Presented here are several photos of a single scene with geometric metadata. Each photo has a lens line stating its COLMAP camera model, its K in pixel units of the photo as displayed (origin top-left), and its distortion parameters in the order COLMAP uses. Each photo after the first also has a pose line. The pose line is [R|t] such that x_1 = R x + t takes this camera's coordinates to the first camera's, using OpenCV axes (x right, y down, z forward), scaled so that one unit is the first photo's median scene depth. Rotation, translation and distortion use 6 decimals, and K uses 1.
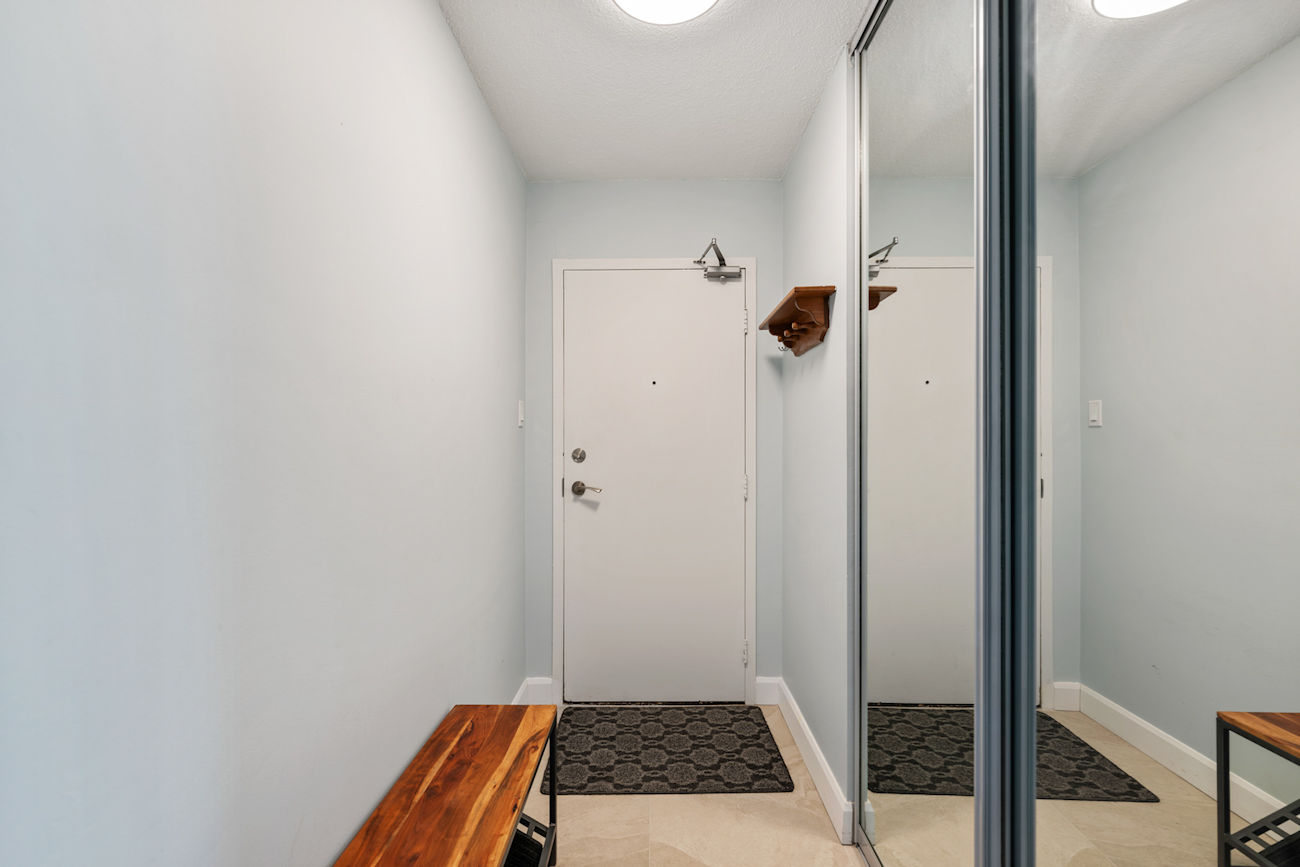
lens RADIAL K [[551.9, 0, 648.2], [0, 551.9, 440.4], [0, 0, 1]] dist [-0.000022, 0.000487]
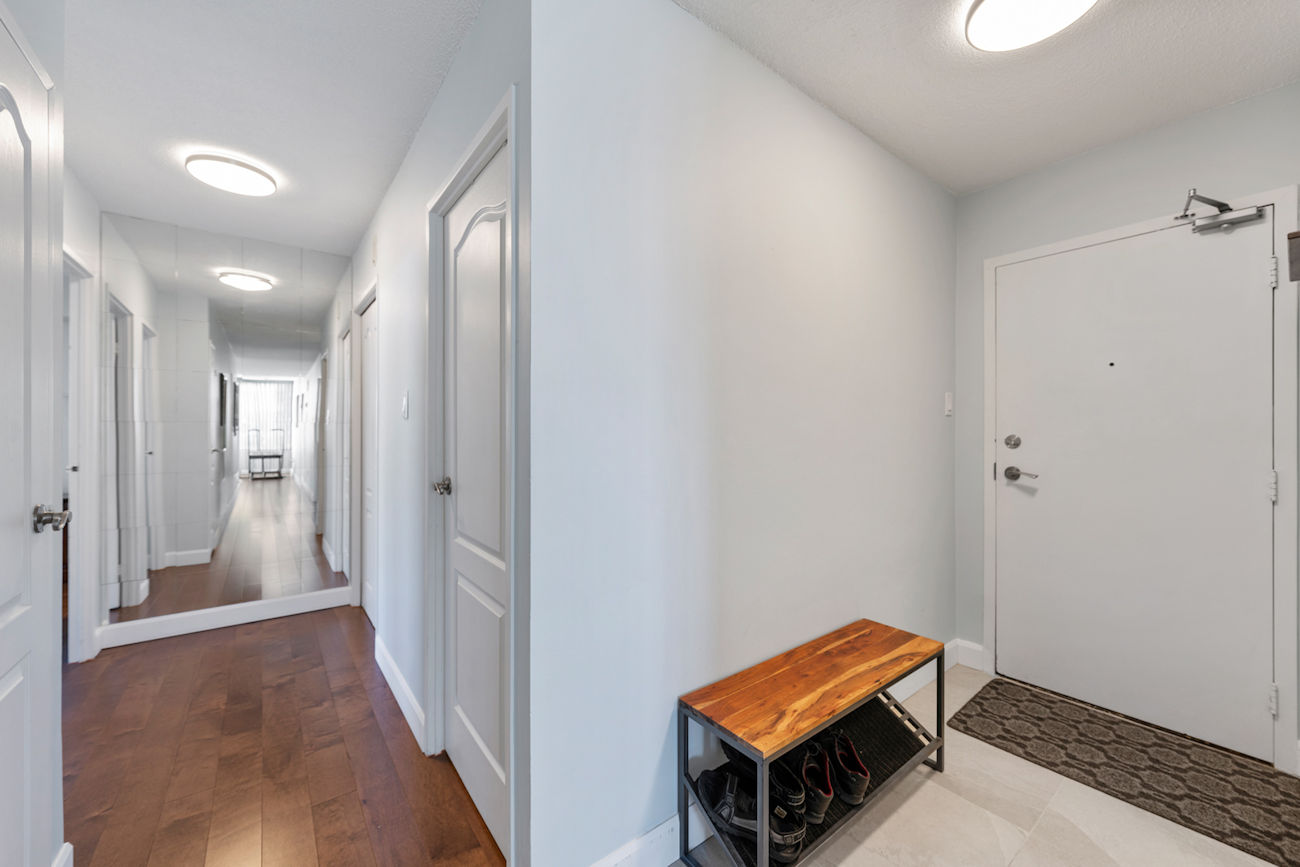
lens RADIAL K [[485.9, 0, 645.1], [0, 485.9, 429.5], [0, 0, 1]] dist [0.000371, 0.000439]
pose [[0.620876, -0.000718, -0.783908, 0.187691], [0.001182, 0.999999, 0.000020, 0.003936], [0.783908, -0.000939, 0.620876, -0.131111]]
